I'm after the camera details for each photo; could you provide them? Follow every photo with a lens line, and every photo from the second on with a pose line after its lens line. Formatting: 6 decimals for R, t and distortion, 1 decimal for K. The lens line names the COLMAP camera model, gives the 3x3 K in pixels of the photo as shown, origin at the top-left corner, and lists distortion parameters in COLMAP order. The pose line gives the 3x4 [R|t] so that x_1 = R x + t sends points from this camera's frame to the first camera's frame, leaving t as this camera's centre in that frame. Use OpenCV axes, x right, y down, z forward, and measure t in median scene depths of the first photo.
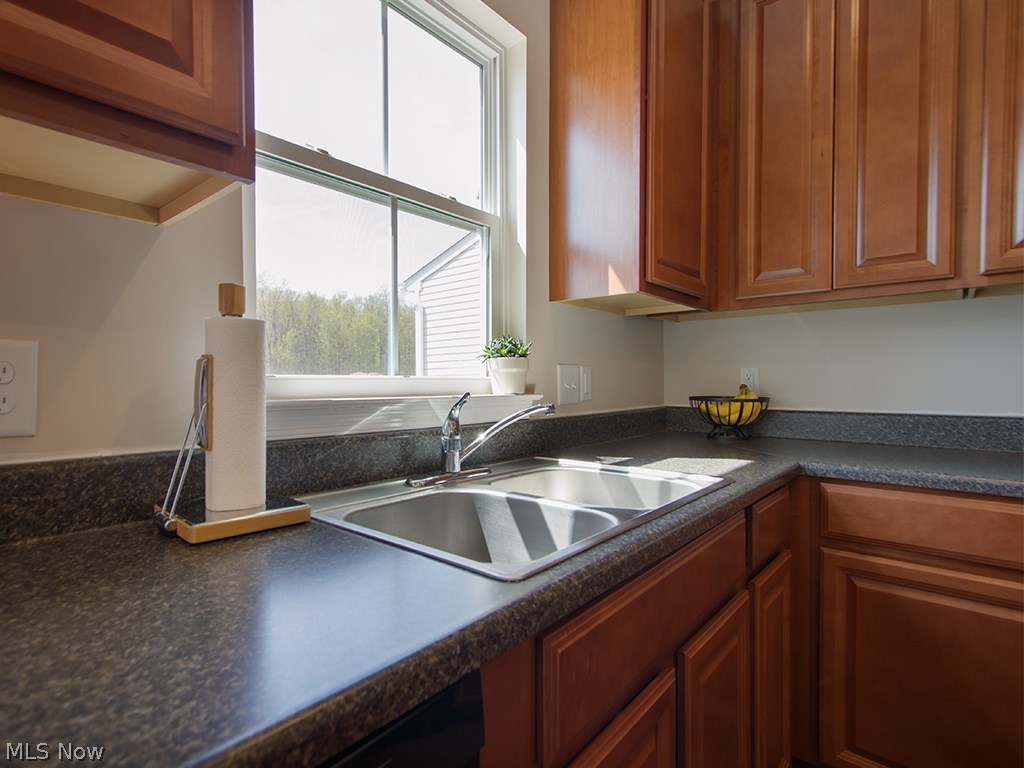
lens RADIAL K [[569.1, 0, 481.1], [0, 569.1, 376.7], [0, 0, 1]] dist [-0.002503, -0.000977]
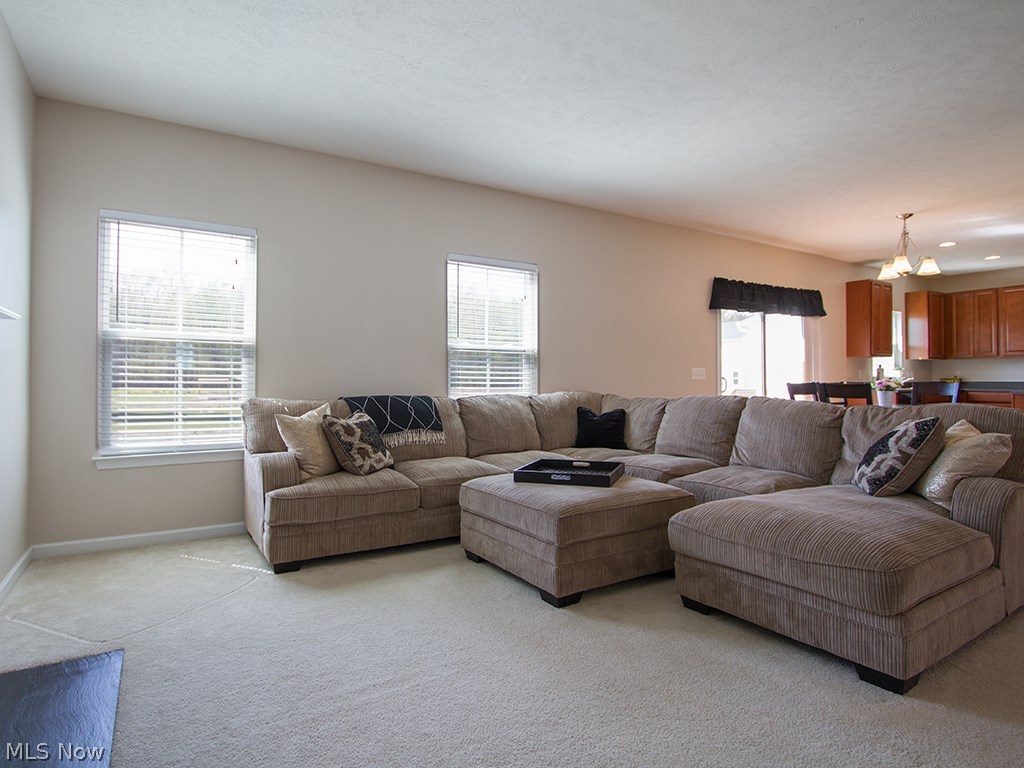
lens RADIAL K [[569.1, 0, 481.1], [0, 569.1, 376.7], [0, 0, 1]] dist [-0.002503, -0.000977]
pose [[0.938065, -0.009871, -0.346318, -1.877814], [0.008257, 0.999947, -0.006135, 0.025021], [0.346360, 0.002896, 0.938097, -5.668834]]
